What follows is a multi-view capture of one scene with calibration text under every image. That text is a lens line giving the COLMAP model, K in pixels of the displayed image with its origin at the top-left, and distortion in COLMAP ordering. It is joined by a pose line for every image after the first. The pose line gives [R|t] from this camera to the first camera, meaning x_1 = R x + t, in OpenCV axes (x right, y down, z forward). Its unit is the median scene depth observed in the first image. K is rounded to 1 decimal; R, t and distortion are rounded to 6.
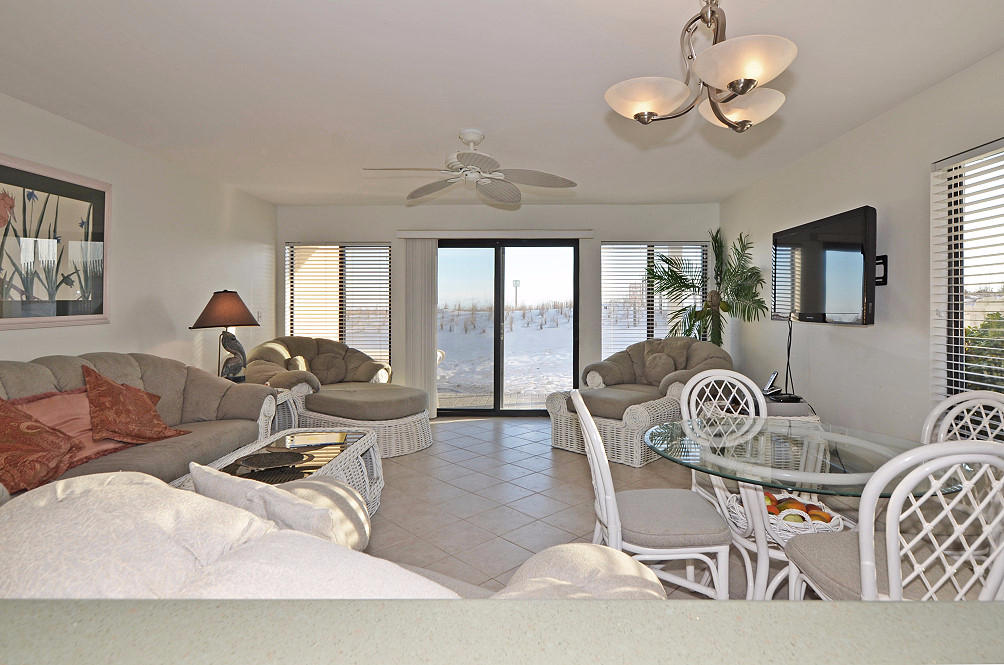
lens RADIAL K [[505.0, 0, 503.4], [0, 505.0, 313.7], [0, 0, 1]] dist [0.000392, -0.019600]
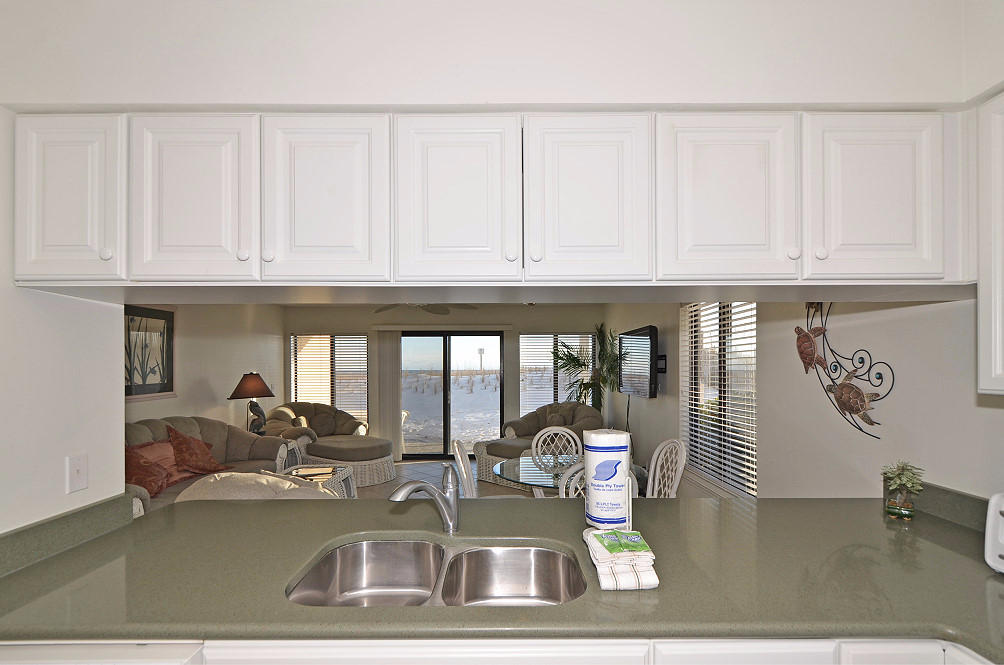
lens RADIAL K [[442.6, 0, 488.6], [0, 442.6, 381.0], [0, 0, 1]] dist [-0.038441, 0.000078]
pose [[0.999809, -0.004370, 0.019024, 0.099461], [0.004059, 0.999858, 0.016363, -0.035225], [-0.019093, -0.016283, 0.999685, -0.248891]]
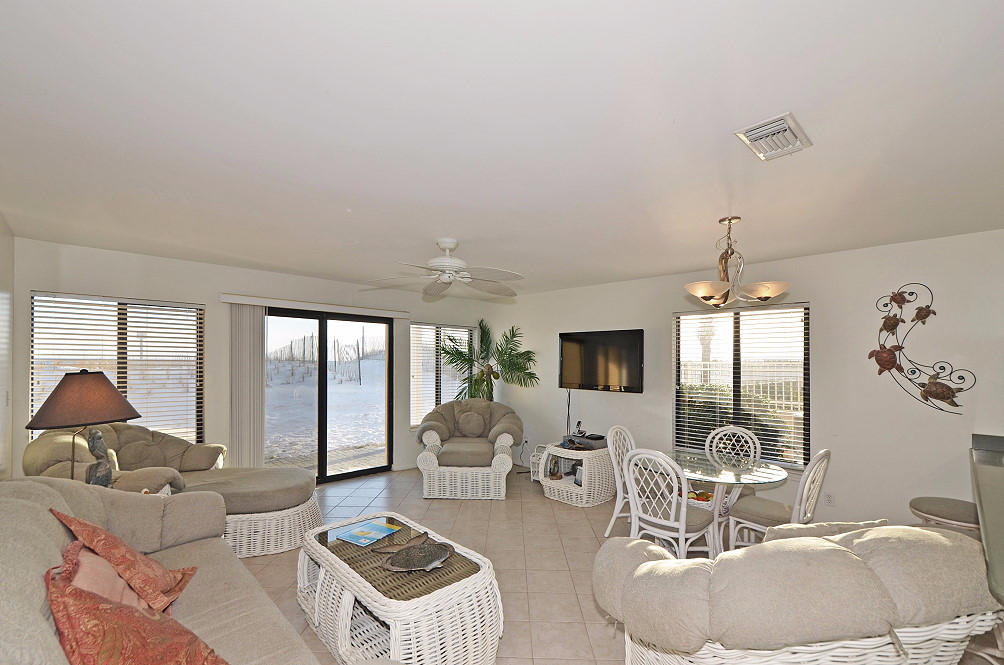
lens RADIAL K [[441.0, 0, 499.1], [0, 441.0, 363.3], [0, 0, 1]] dist [0.000655, 0.000106]
pose [[0.694798, 0.002367, 0.719201, -0.481341], [-0.002396, 0.999997, -0.000976, -0.050692], [-0.719201, -0.001045, 0.694801, 0.137223]]
